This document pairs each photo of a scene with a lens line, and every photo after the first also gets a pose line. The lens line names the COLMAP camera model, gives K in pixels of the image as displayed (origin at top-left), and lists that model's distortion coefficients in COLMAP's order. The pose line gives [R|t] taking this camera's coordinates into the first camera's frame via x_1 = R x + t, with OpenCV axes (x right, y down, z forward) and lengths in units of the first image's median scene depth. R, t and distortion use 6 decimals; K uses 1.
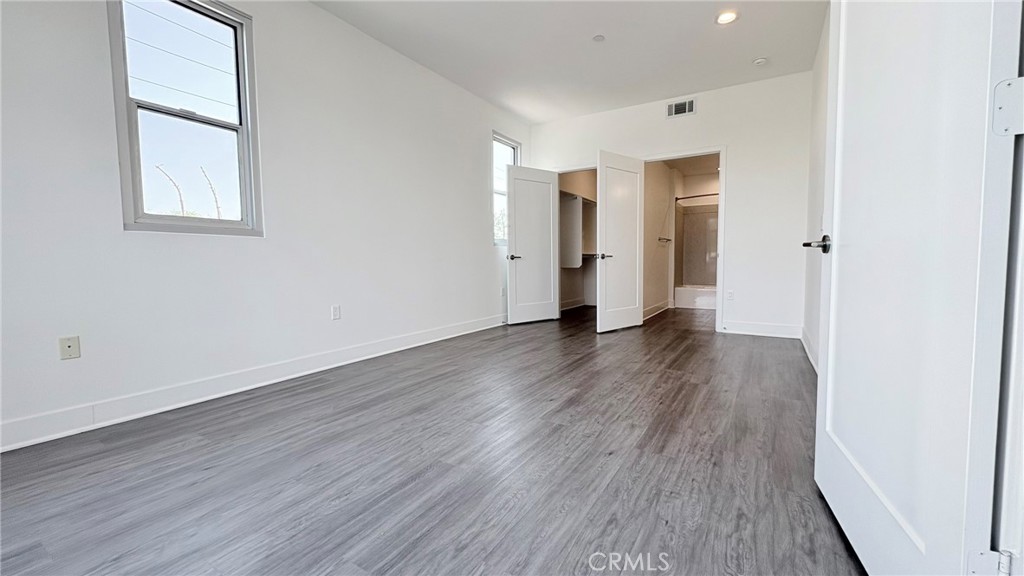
lens RADIAL K [[407.1, 0, 512.5], [0, 407.1, 288.0], [0, 0, 1]] dist [-0.002304, -0.000029]
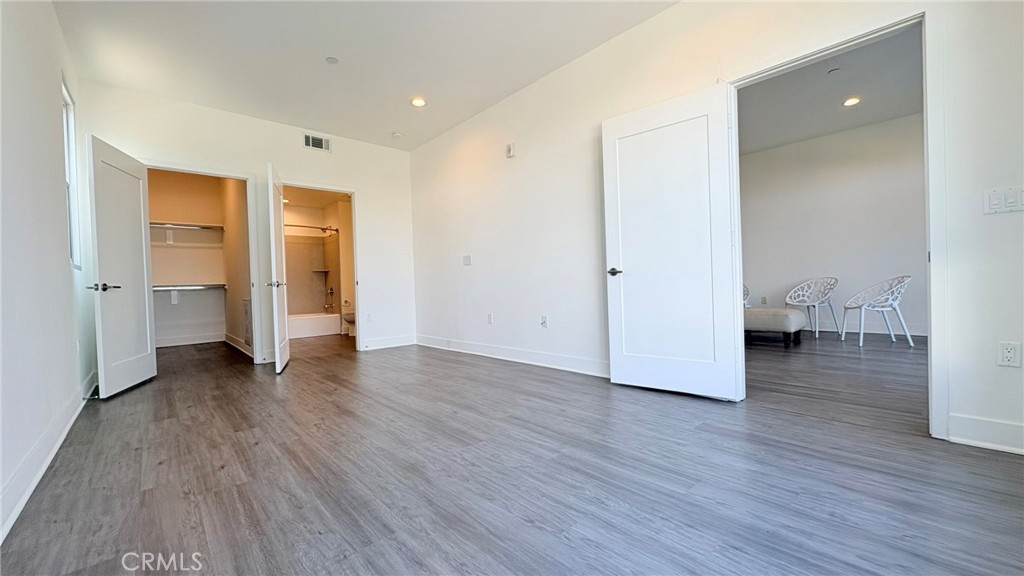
lens RADIAL K [[407.1, 0, 509.6], [0, 407.1, 287.3], [0, 0, 1]] dist [-0.002304, -0.000029]
pose [[0.282166, -0.010672, 0.959306, -0.989068], [0.089737, 0.995848, -0.015316, -0.026878], [-0.955160, 0.090407, 0.281952, 0.587792]]
